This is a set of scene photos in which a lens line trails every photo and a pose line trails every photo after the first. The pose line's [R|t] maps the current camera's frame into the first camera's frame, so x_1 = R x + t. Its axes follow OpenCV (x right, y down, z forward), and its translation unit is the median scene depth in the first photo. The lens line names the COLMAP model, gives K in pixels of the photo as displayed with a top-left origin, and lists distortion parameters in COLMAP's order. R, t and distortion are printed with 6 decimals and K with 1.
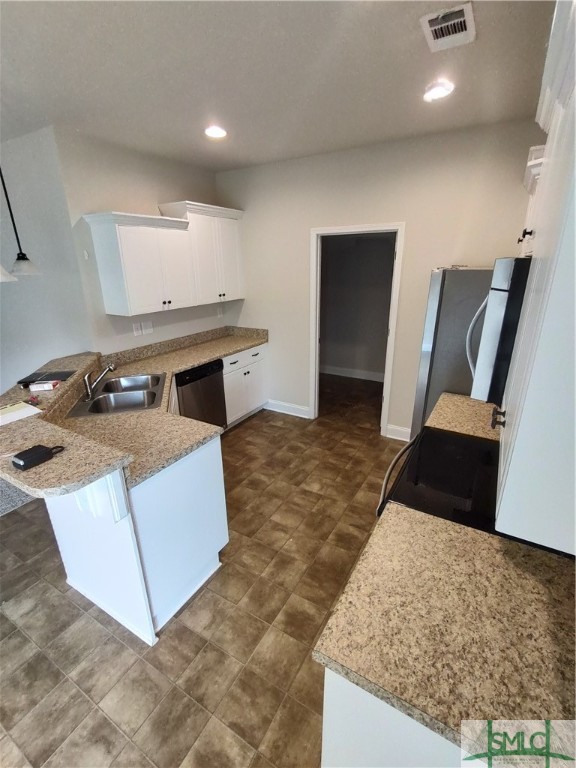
lens RADIAL K [[350.1, 0, 288.1], [0, 350.1, 385.0], [0, 0, 1]] dist [0.002343, 0.000182]
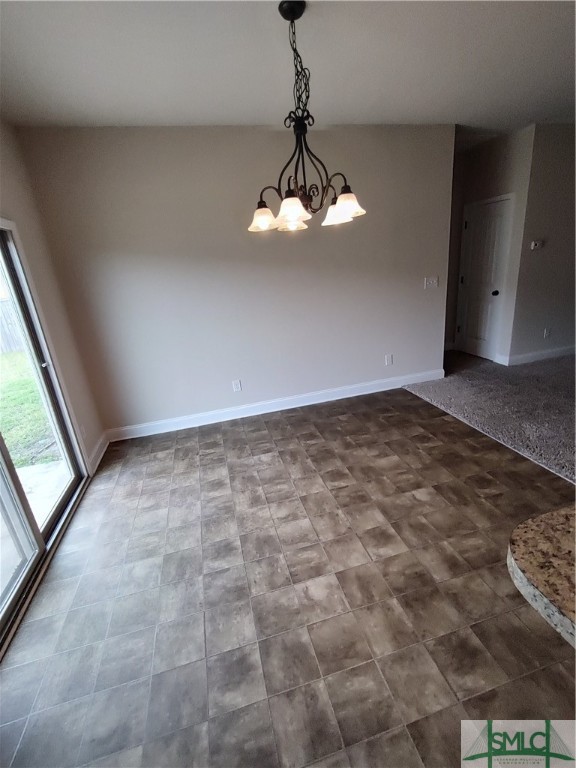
lens RADIAL K [[350.1, 0, 288.3], [0, 350.1, 381.7], [0, 0, 1]] dist [0.002343, 0.000182]
pose [[-0.699350, 0.299247, -0.649123, 0.263443], [-0.152588, 0.824707, 0.544587, -0.310343], [0.698303, 0.479905, -0.531097, 1.199415]]
